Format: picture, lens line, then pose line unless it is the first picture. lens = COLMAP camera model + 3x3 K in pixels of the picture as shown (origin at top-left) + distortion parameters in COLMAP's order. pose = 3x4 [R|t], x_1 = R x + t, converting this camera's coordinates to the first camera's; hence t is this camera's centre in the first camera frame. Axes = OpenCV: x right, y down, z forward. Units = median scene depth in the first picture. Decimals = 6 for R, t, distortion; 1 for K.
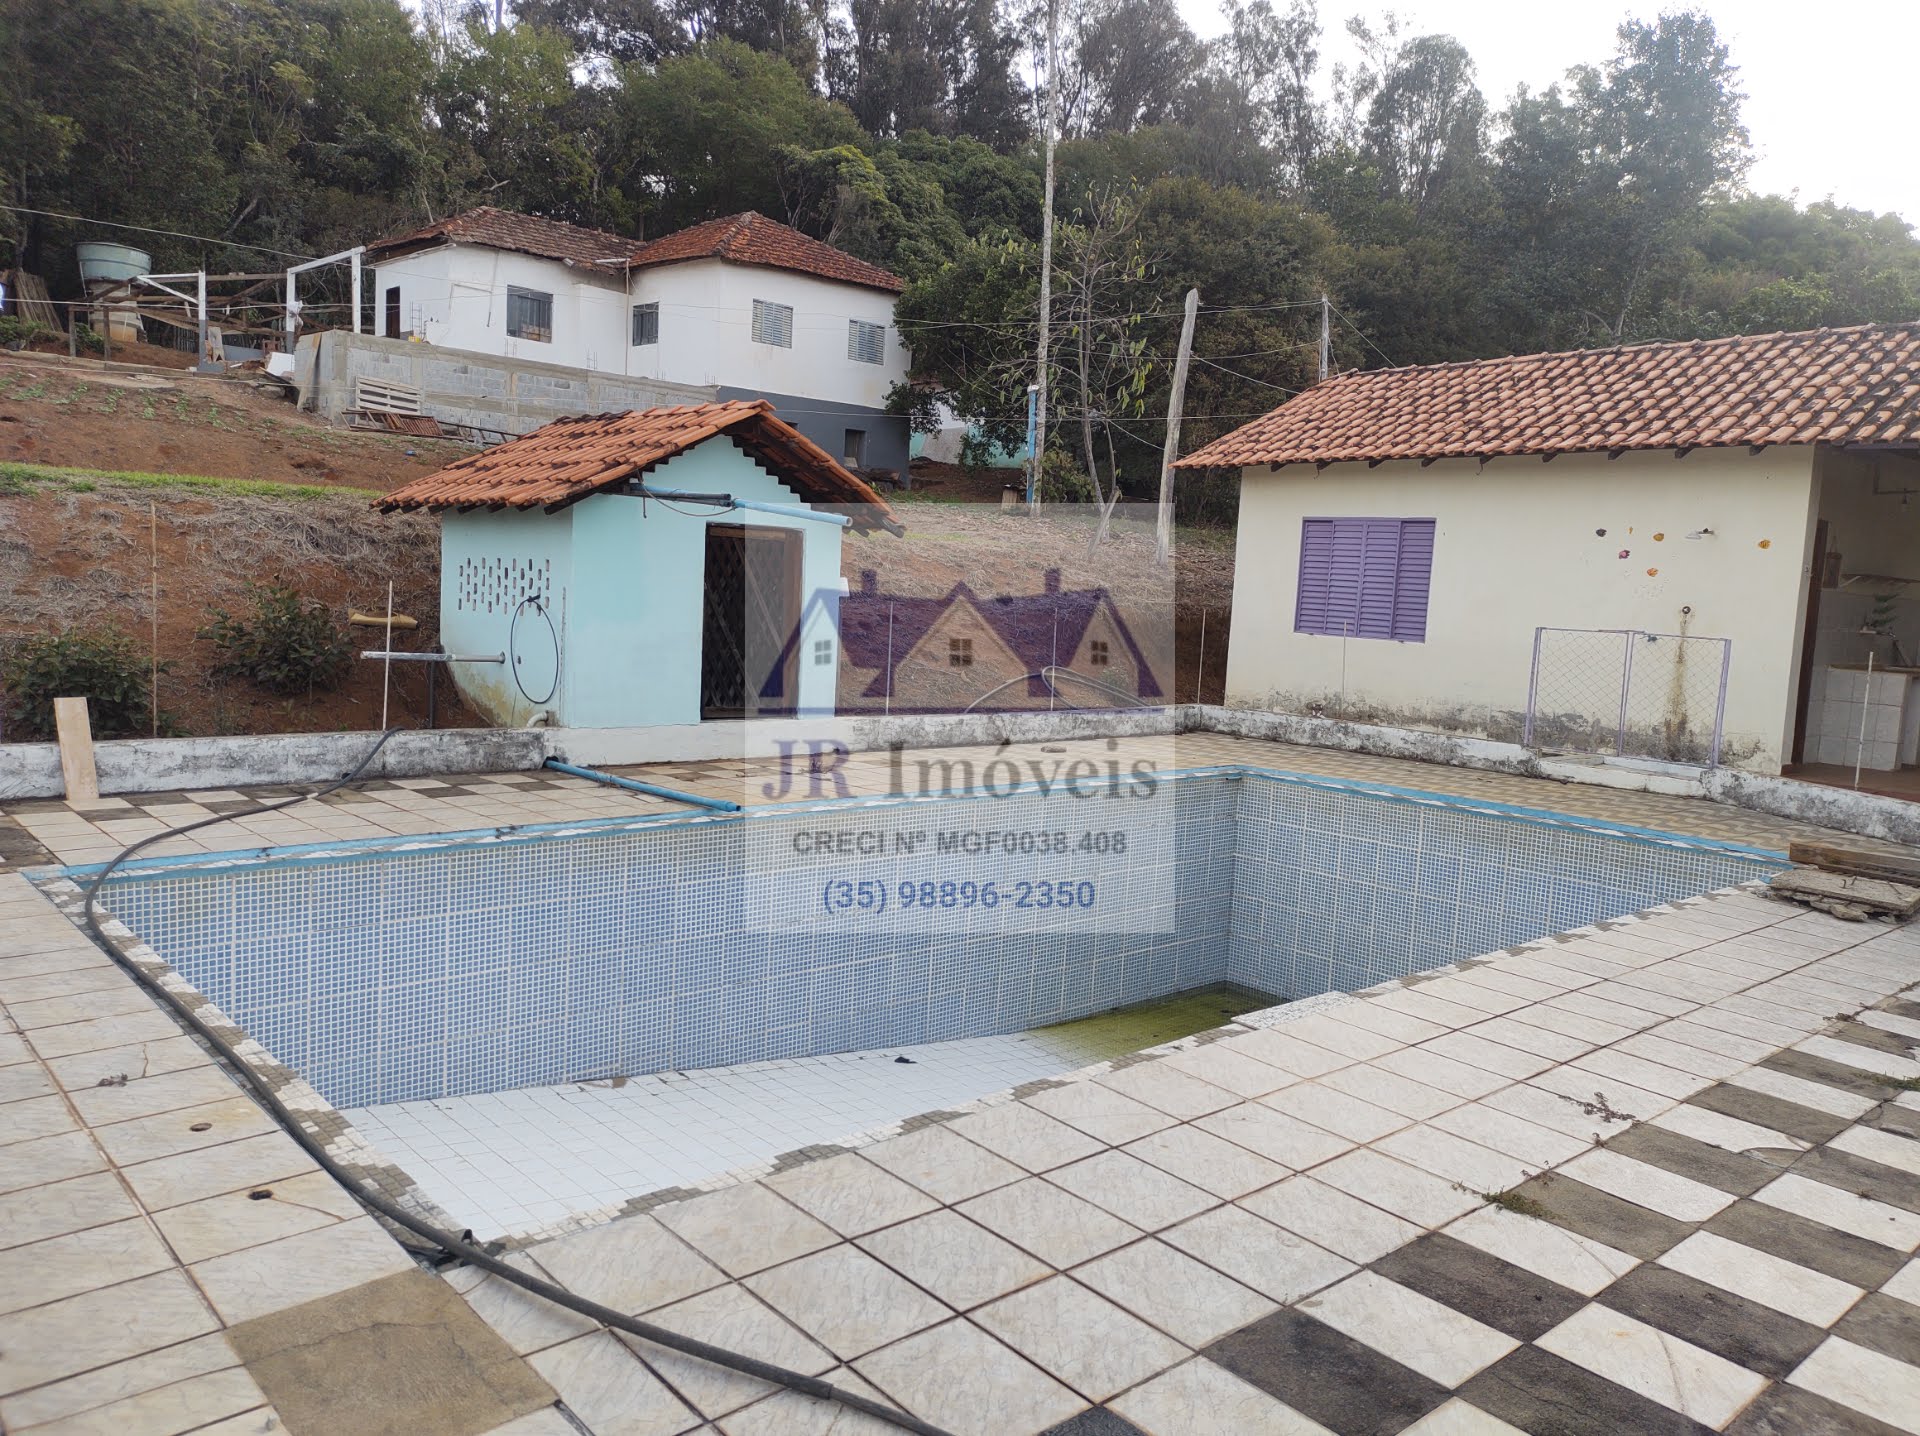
lens RADIAL K [[1403.0, 0, 961.1], [0, 1403.0, 715.5], [0, 0, 1]] dist [0.072608, -0.064981]
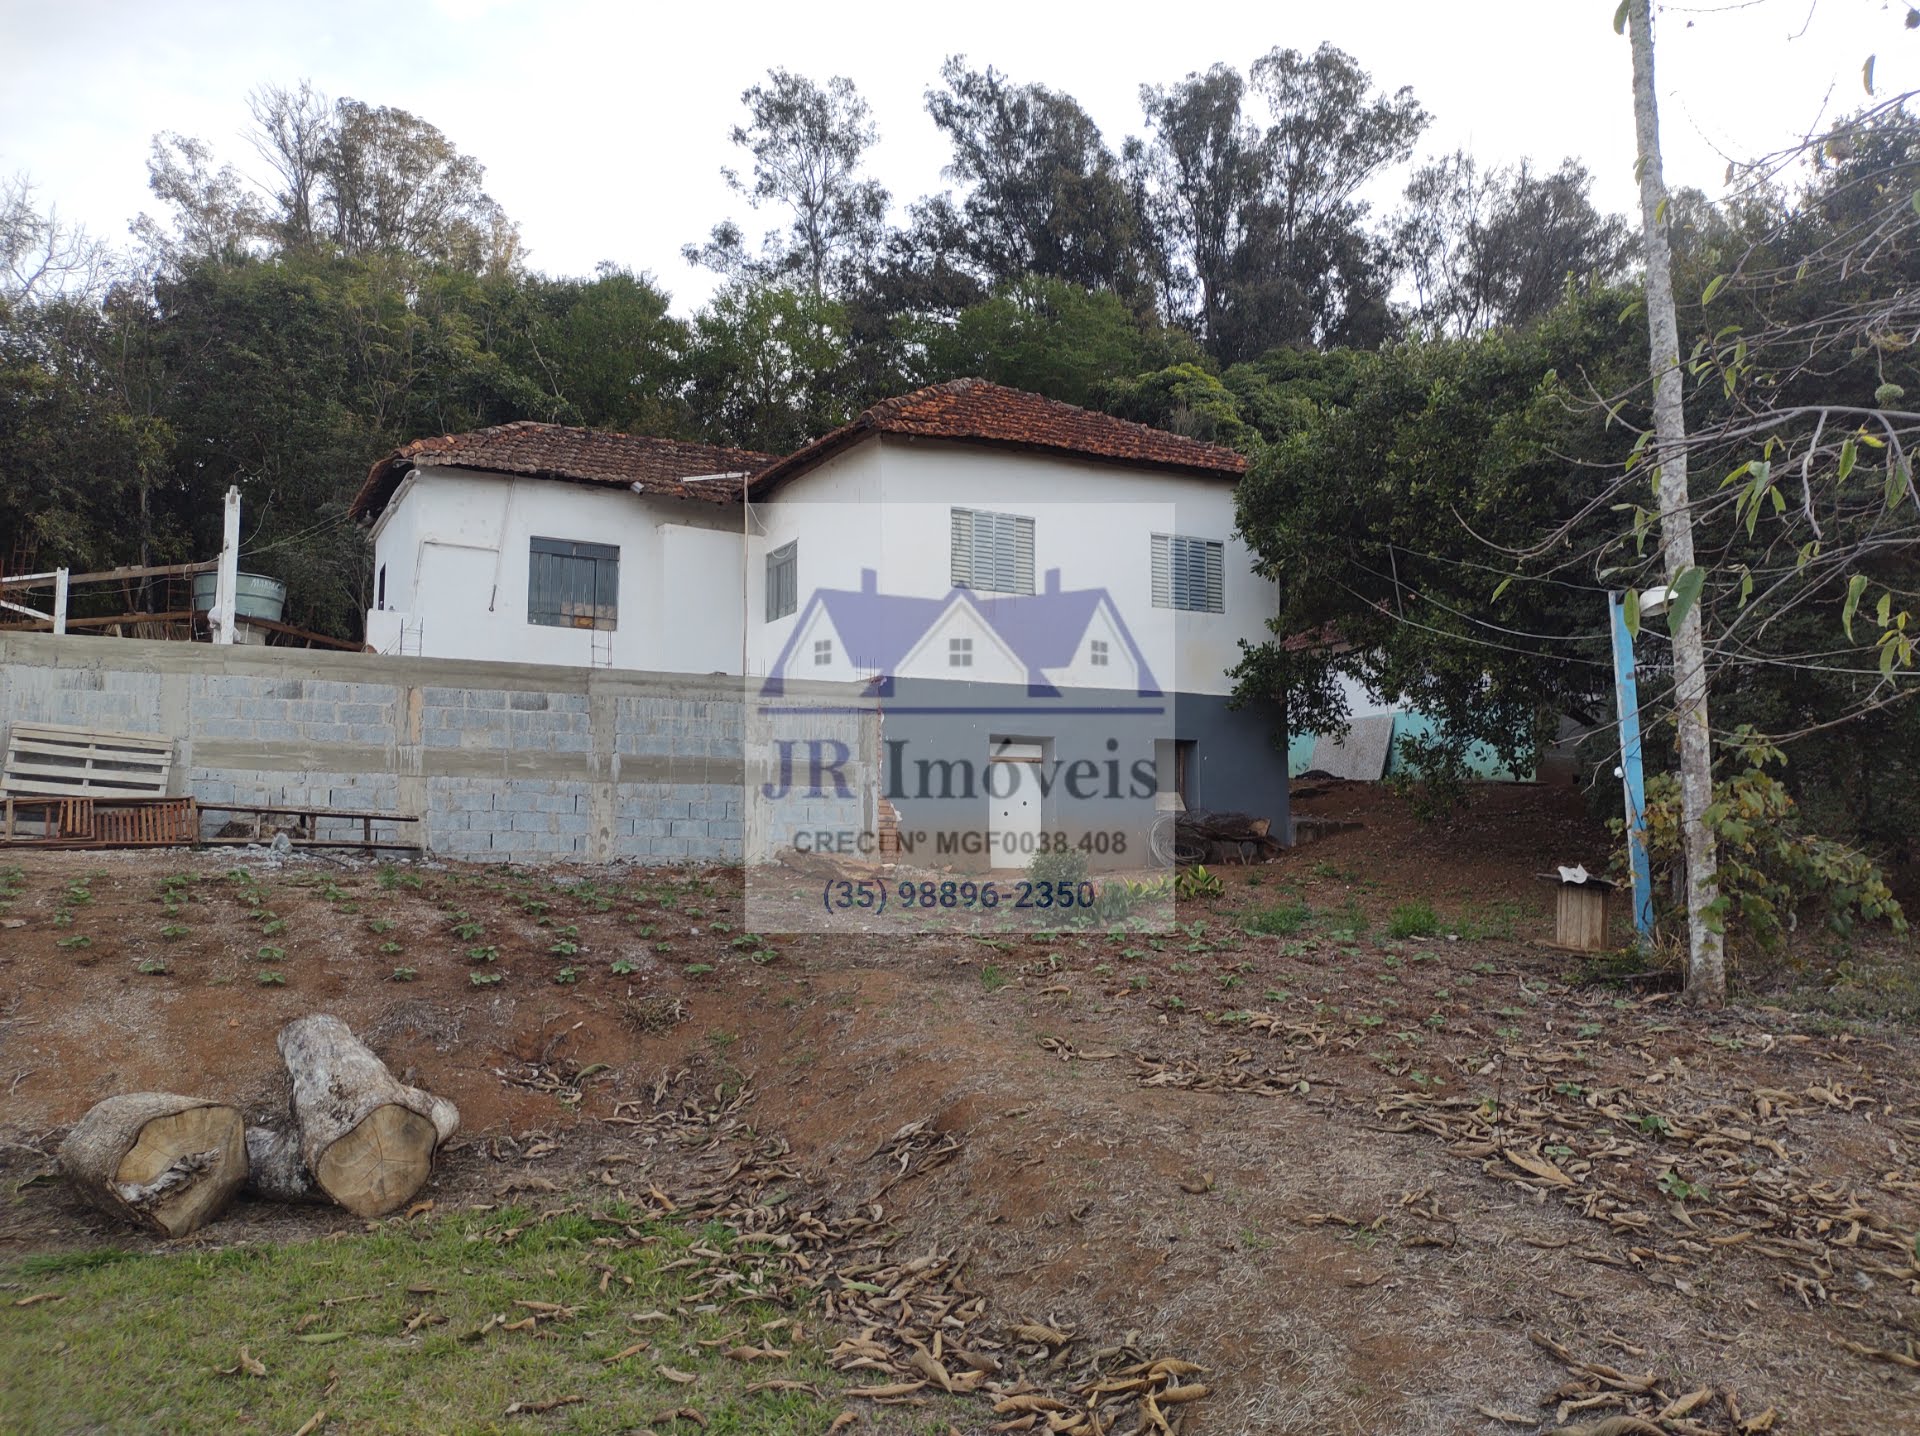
lens RADIAL K [[1403.0, 0, 961.1], [0, 1403.0, 715.5], [0, 0, 1]] dist [0.072608, -0.064981]
pose [[0.961044, -0.076430, -0.265619, -0.031145], [0.020446, 0.978032, -0.207448, -0.238320], [0.275639, 0.193935, 0.941495, 1.105192]]
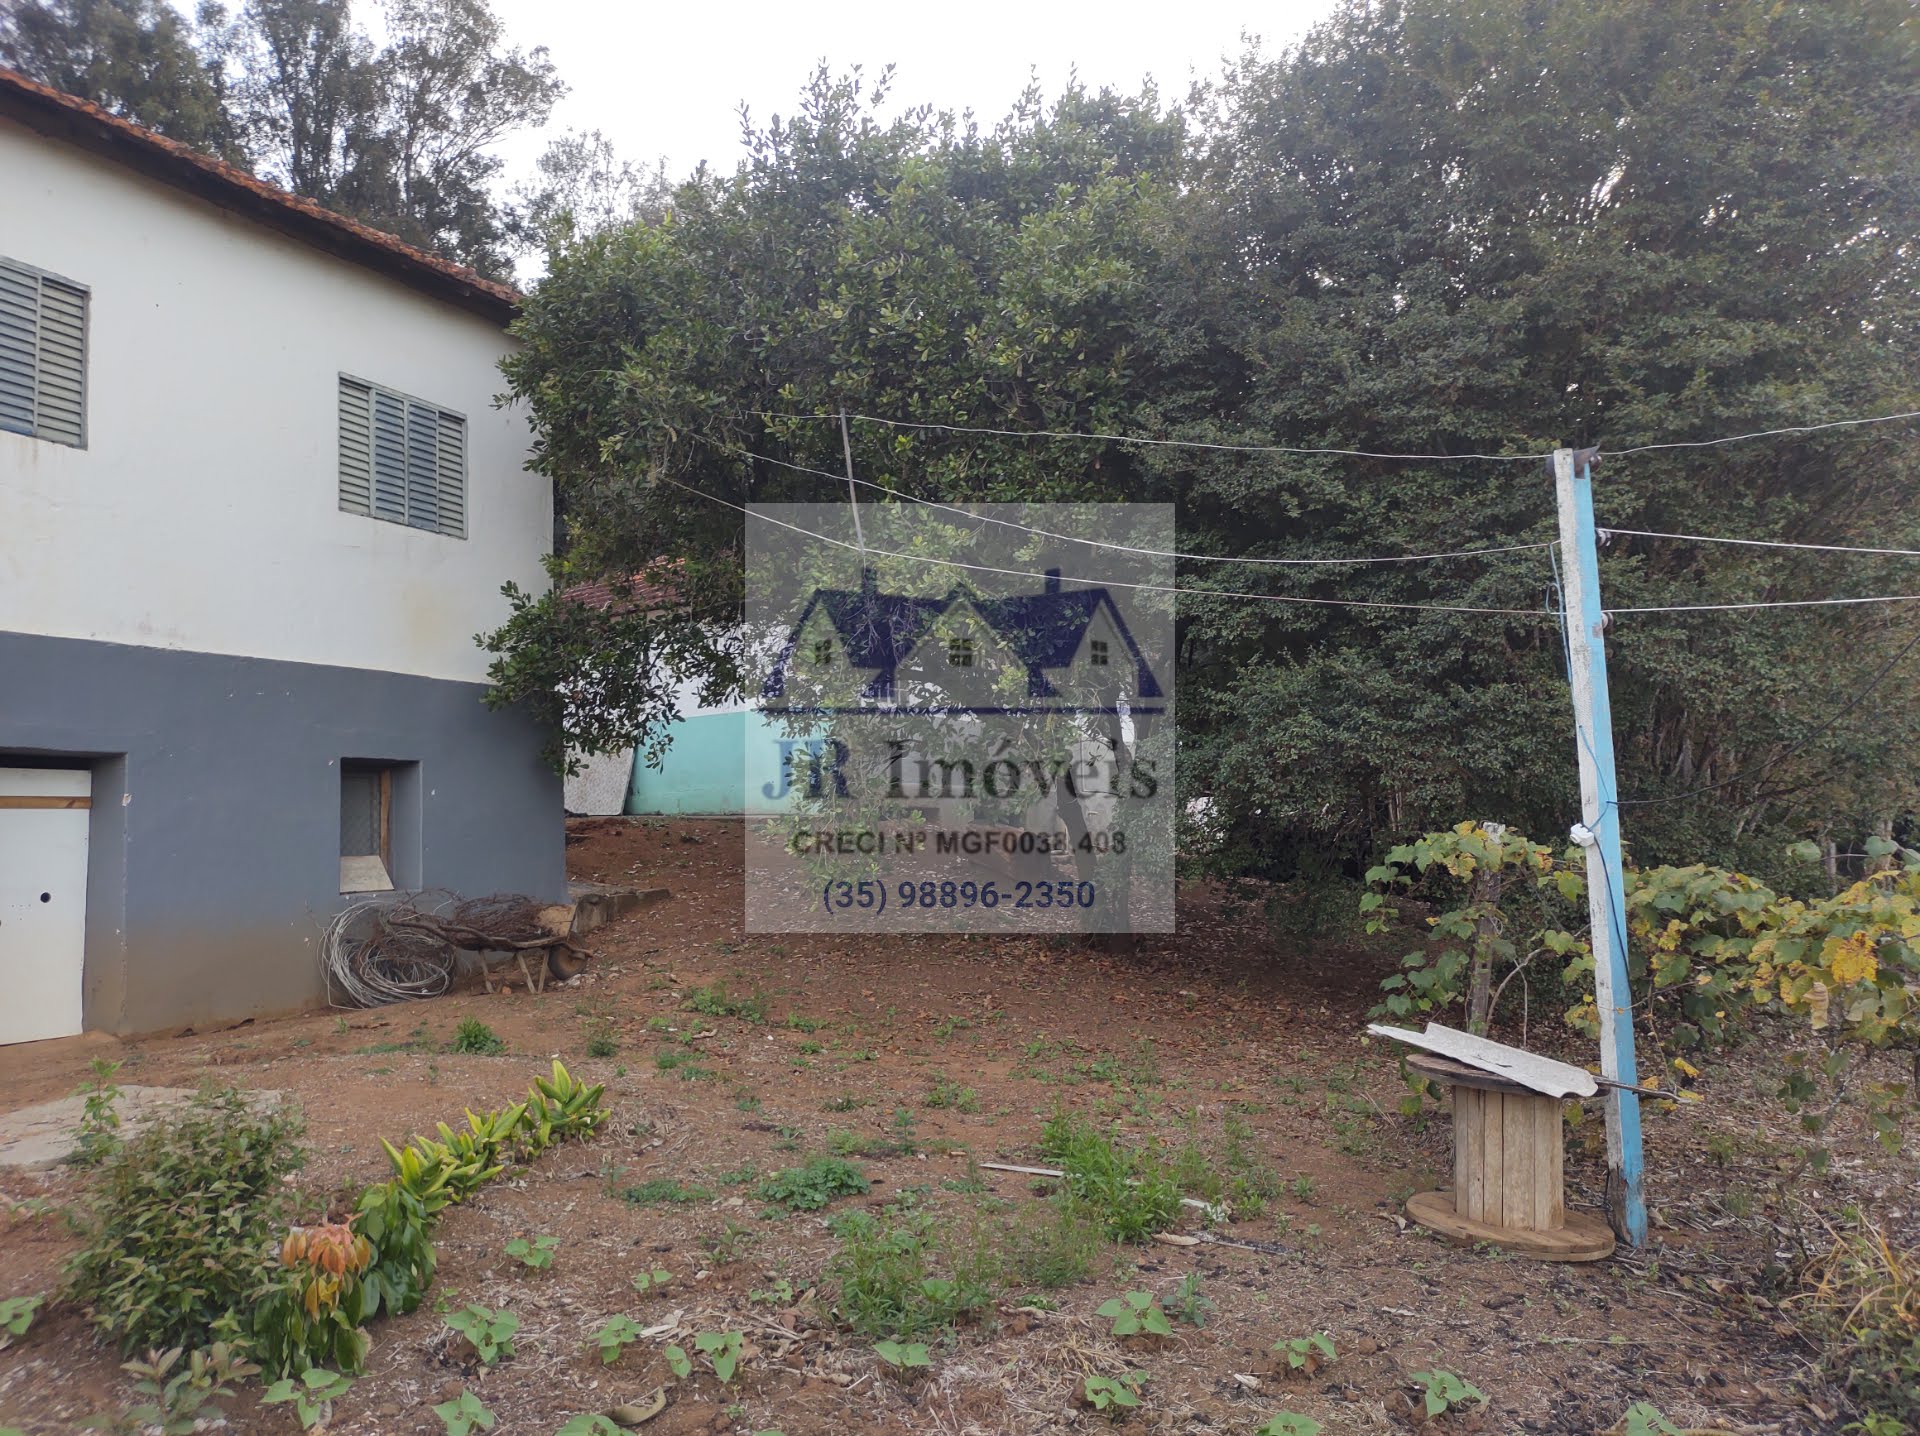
lens RADIAL K [[1411.2, 0, 959.0], [0, 1411.2, 703.2], [0, 0, 1]] dist [0.041706, -0.058609]
pose [[0.934603, -0.055049, 0.351407, -0.146364], [0.125750, 0.975287, -0.181665, -0.329804], [-0.332722, 0.213974, 0.918429, 1.562159]]
